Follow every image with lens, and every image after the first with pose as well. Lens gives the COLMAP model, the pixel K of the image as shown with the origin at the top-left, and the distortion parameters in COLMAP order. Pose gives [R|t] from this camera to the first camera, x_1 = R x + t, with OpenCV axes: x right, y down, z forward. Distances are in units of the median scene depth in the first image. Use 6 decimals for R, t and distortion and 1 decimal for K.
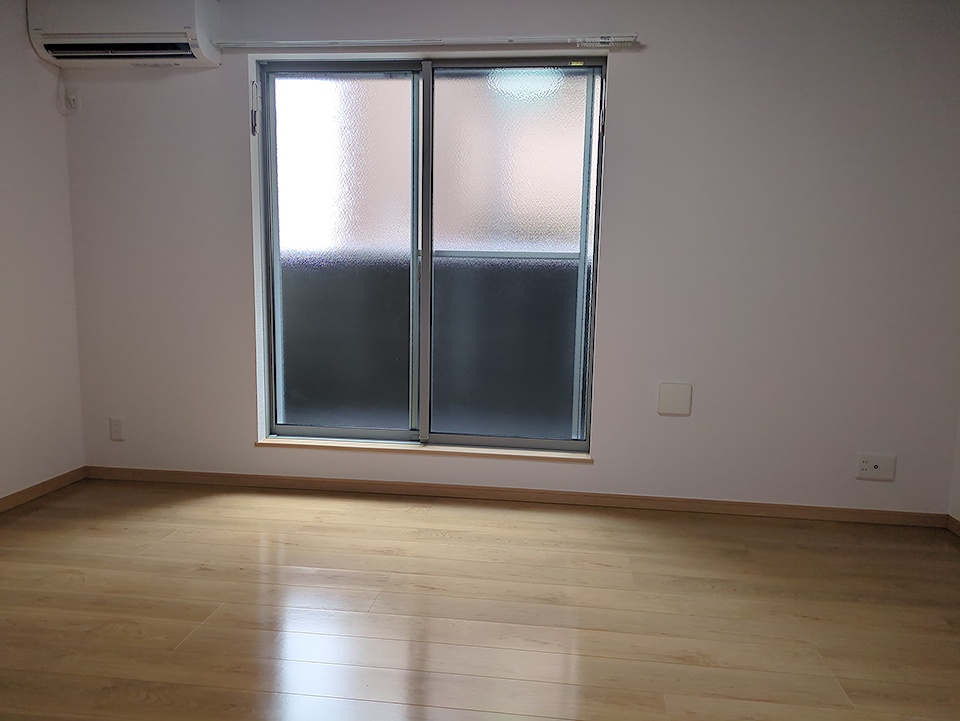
lens RADIAL K [[714.1, 0, 480.0], [0, 714.1, 360.5], [0, 0, 1]] dist [0.017596, -0.004912]
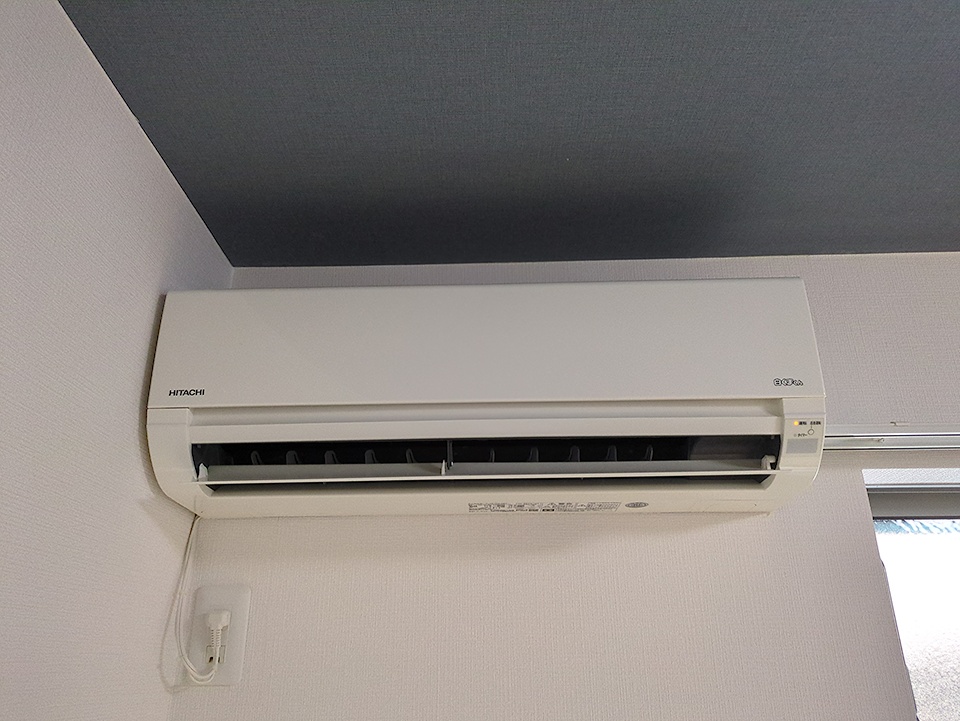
lens RADIAL K [[714.1, 0, 480.0], [0, 714.1, 360.5], [0, 0, 1]] dist [0.017596, -0.004912]
pose [[0.996105, 0.007233, 0.087880, -0.511810], [0.037159, 0.869376, -0.492753, -0.326238], [-0.079965, 0.494099, 0.865720, 0.734929]]
